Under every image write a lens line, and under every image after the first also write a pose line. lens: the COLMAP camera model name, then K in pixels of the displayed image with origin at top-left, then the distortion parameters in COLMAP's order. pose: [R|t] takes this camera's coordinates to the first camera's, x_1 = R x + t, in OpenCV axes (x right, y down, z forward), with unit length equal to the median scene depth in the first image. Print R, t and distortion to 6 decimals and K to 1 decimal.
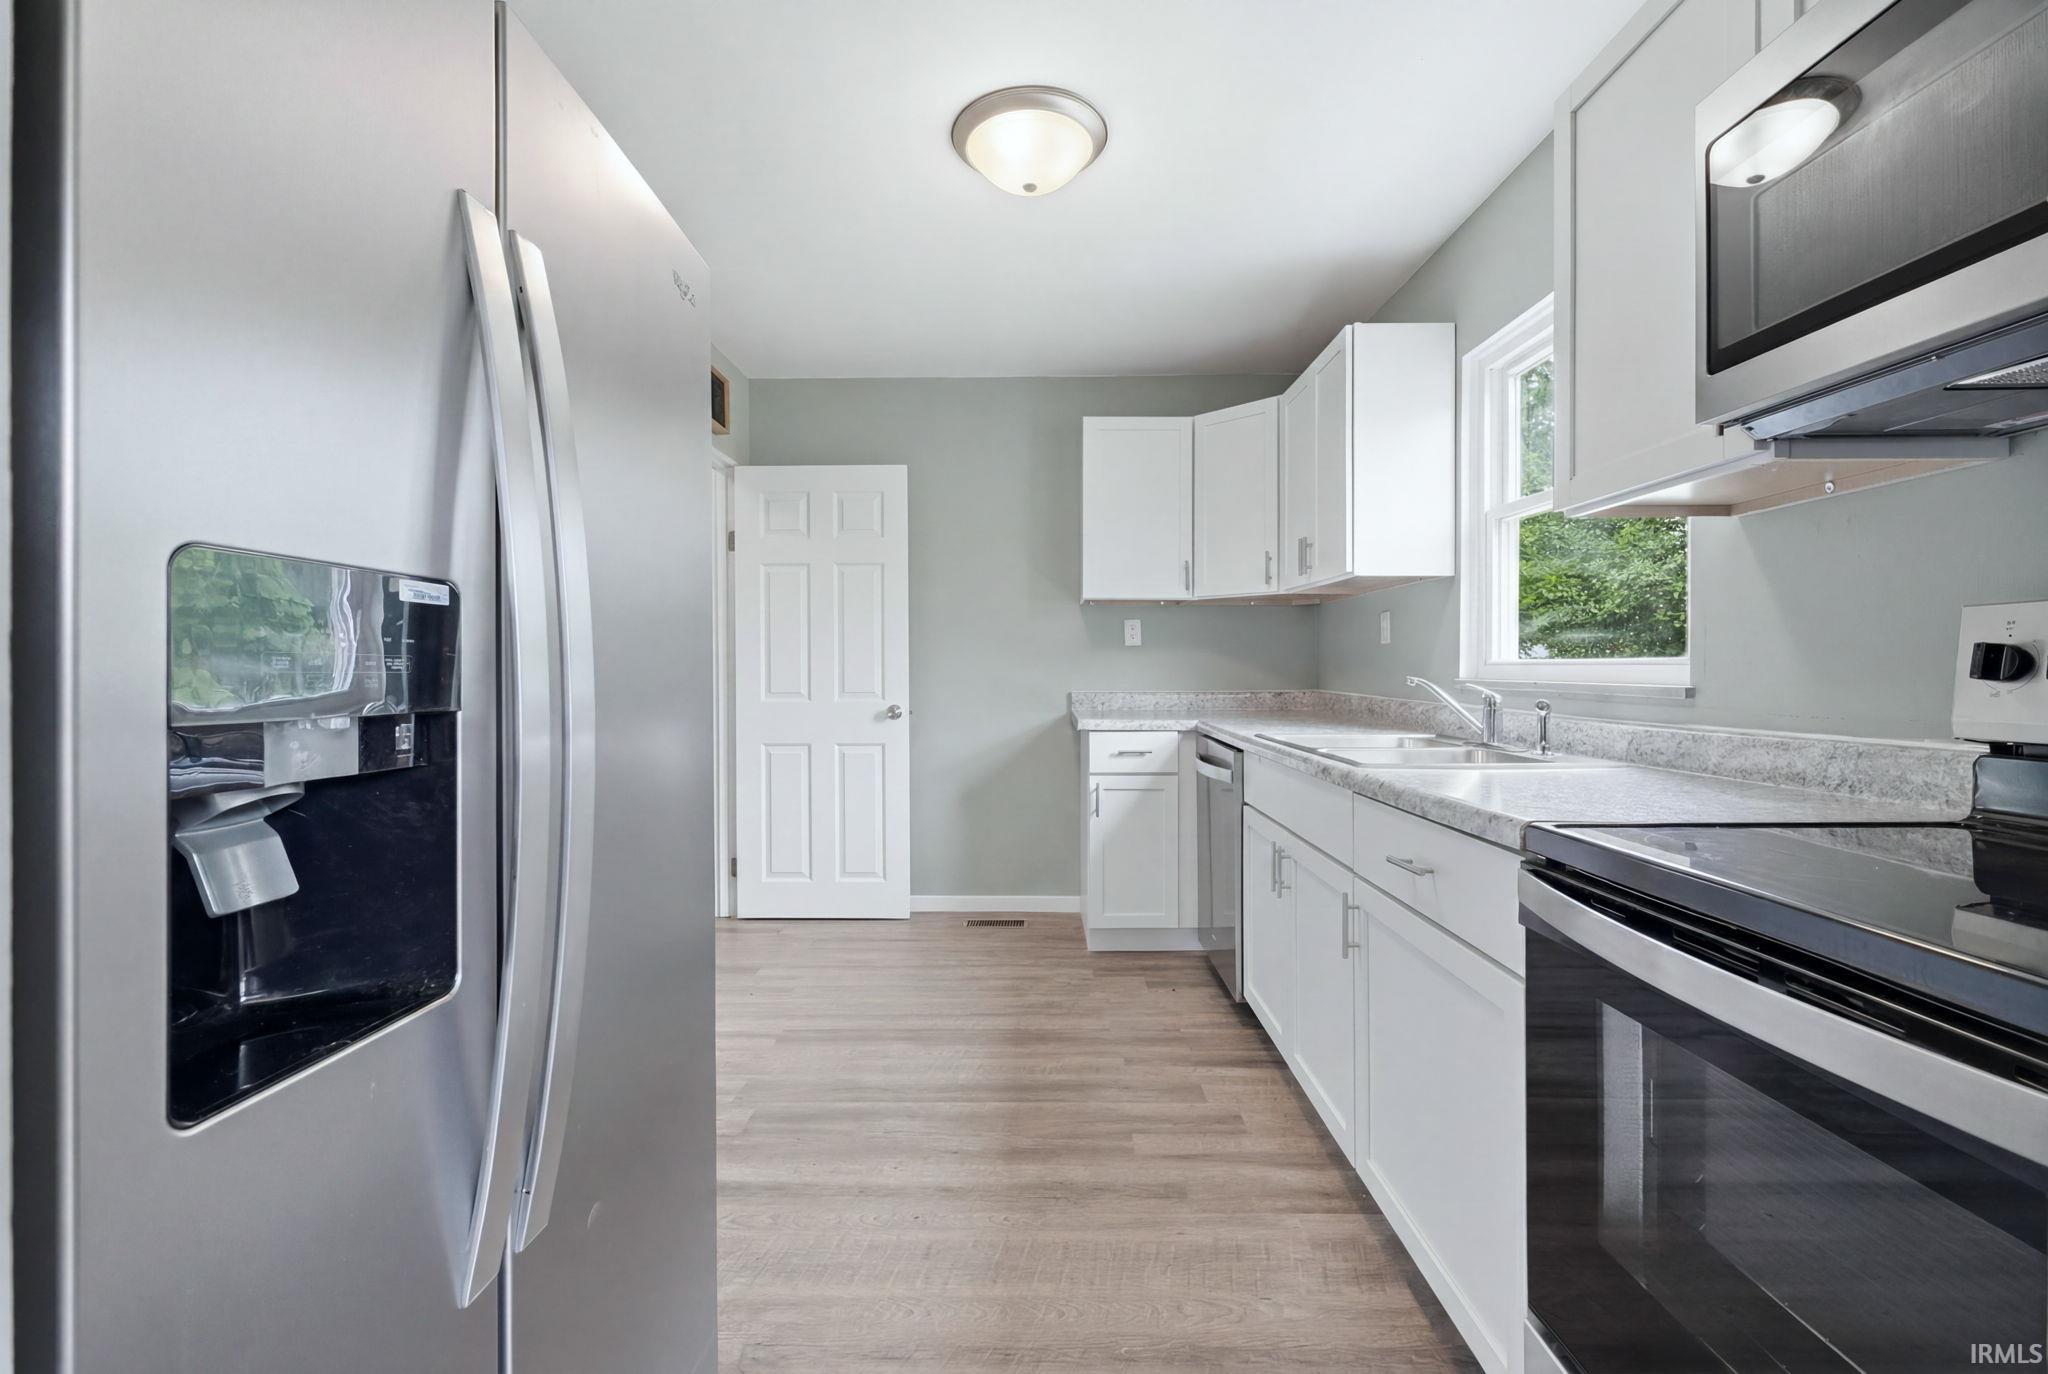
lens RADIAL K [[871.3, 0, 1023.1], [0, 871.3, 671.5], [0, 0, 1]] dist [-0.001385, -0.000249]
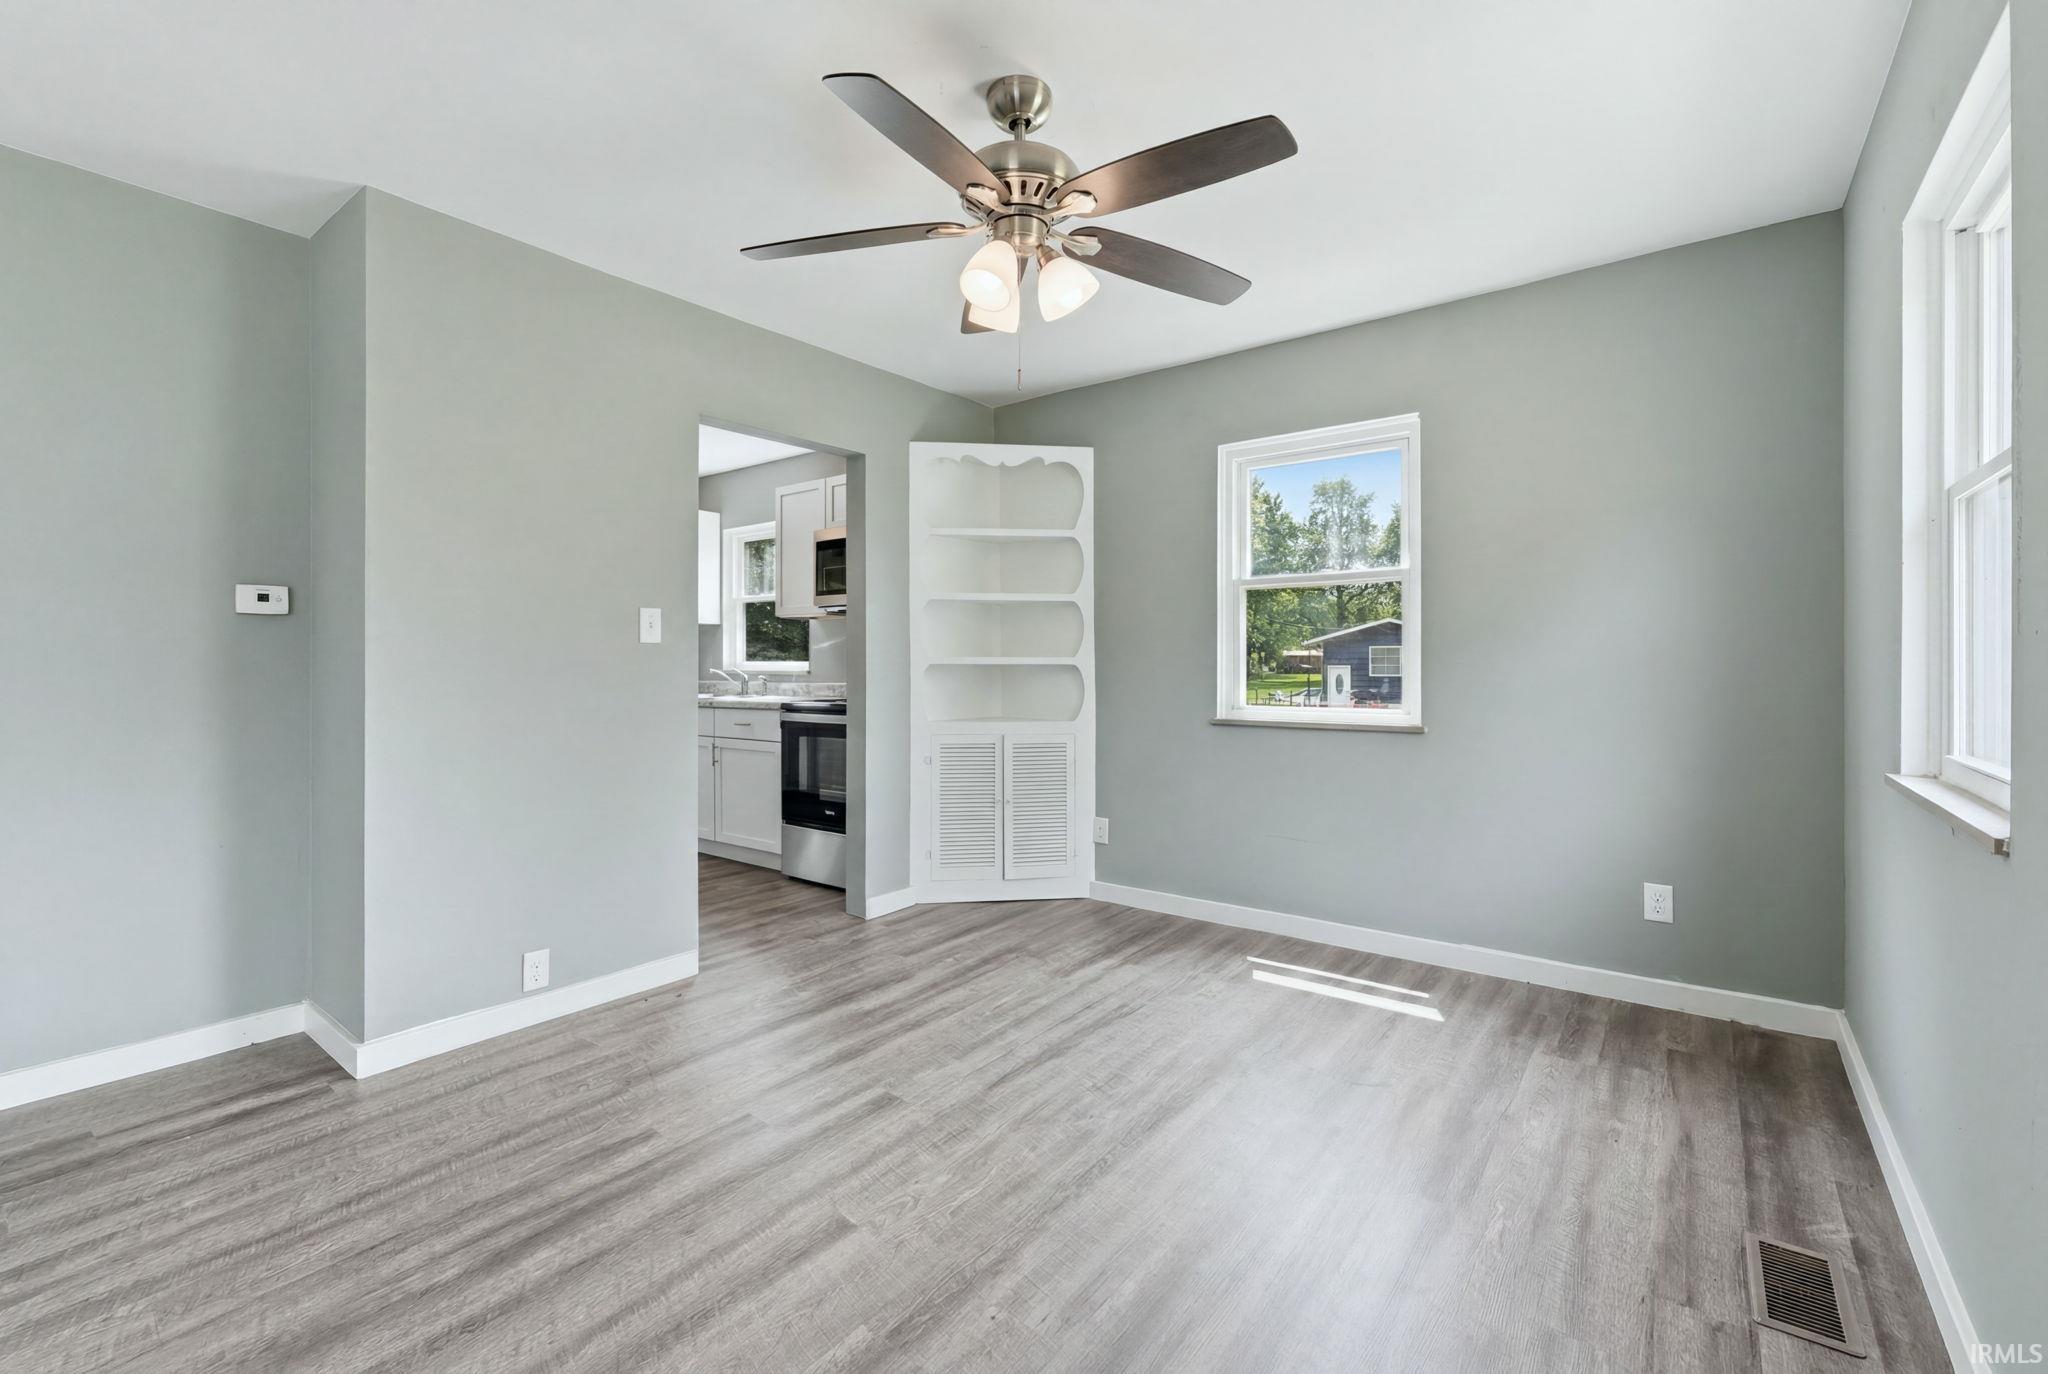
lens RADIAL K [[869.0, 0, 1020.7], [0, 869.0, 665.7], [0, 0, 1]] dist [-0.003181, 0.000108]
pose [[0.604220, 0.000464, 0.796817, -0.887242], [0.005342, 0.999975, -0.004633, 0.012513], [-0.796800, 0.007056, 0.604202, -1.050192]]
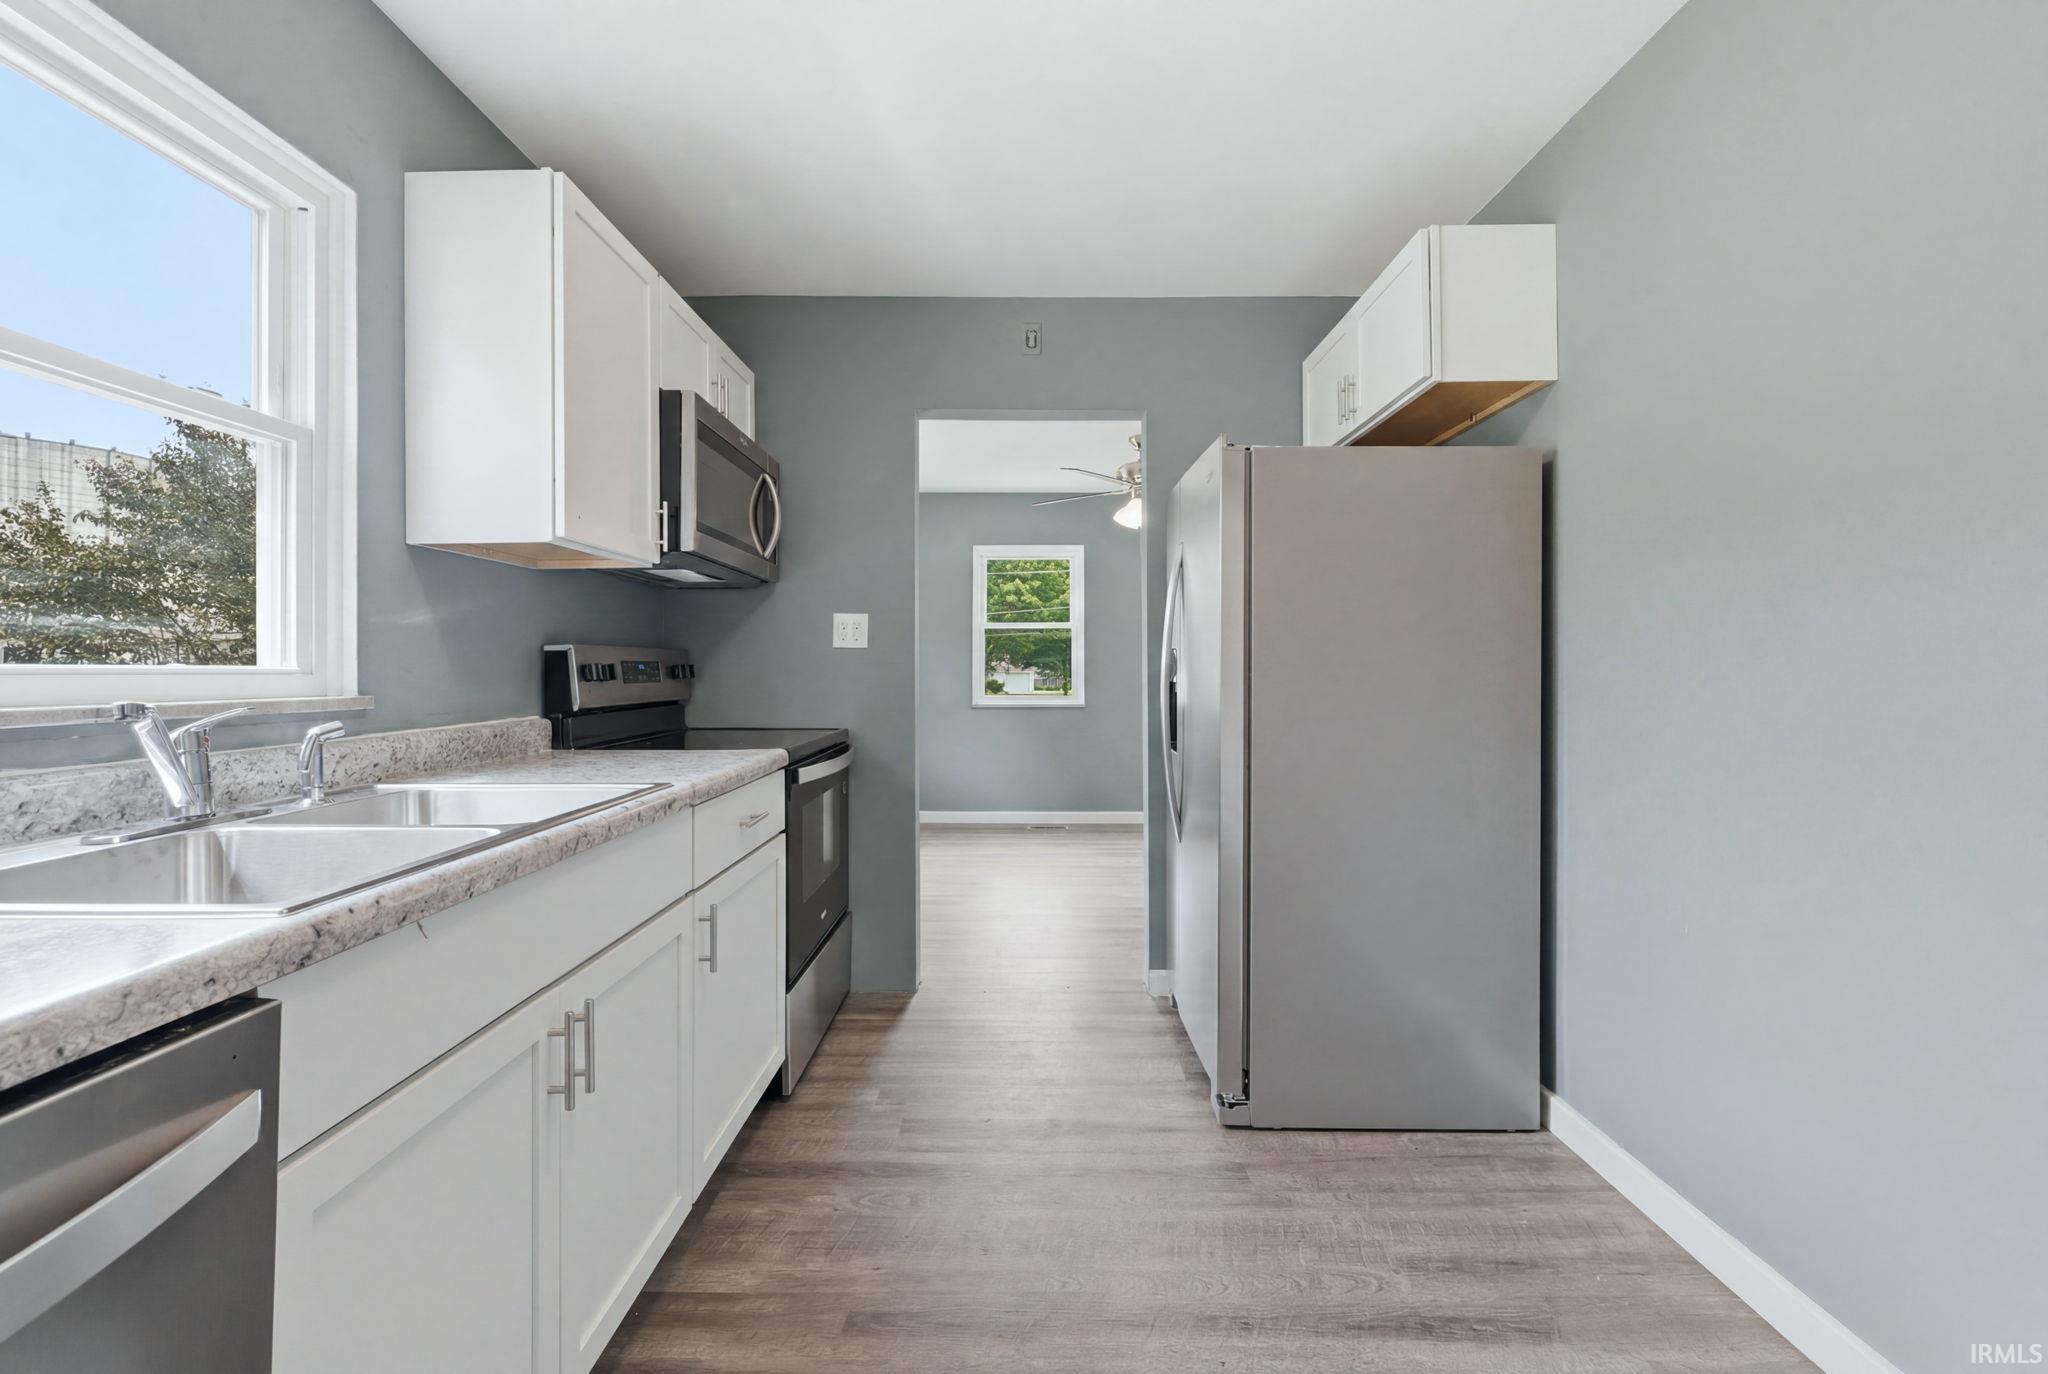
lens RADIAL K [[871.3, 0, 1023.1], [0, 871.3, 671.5], [0, 0, 1]] dist [-0.001385, -0.000249]
pose [[-0.999746, 0.009537, -0.020431, 0.026824], [0.009446, 0.999945, 0.004550, -0.005944], [0.020474, 0.004356, -0.999781, 1.350333]]
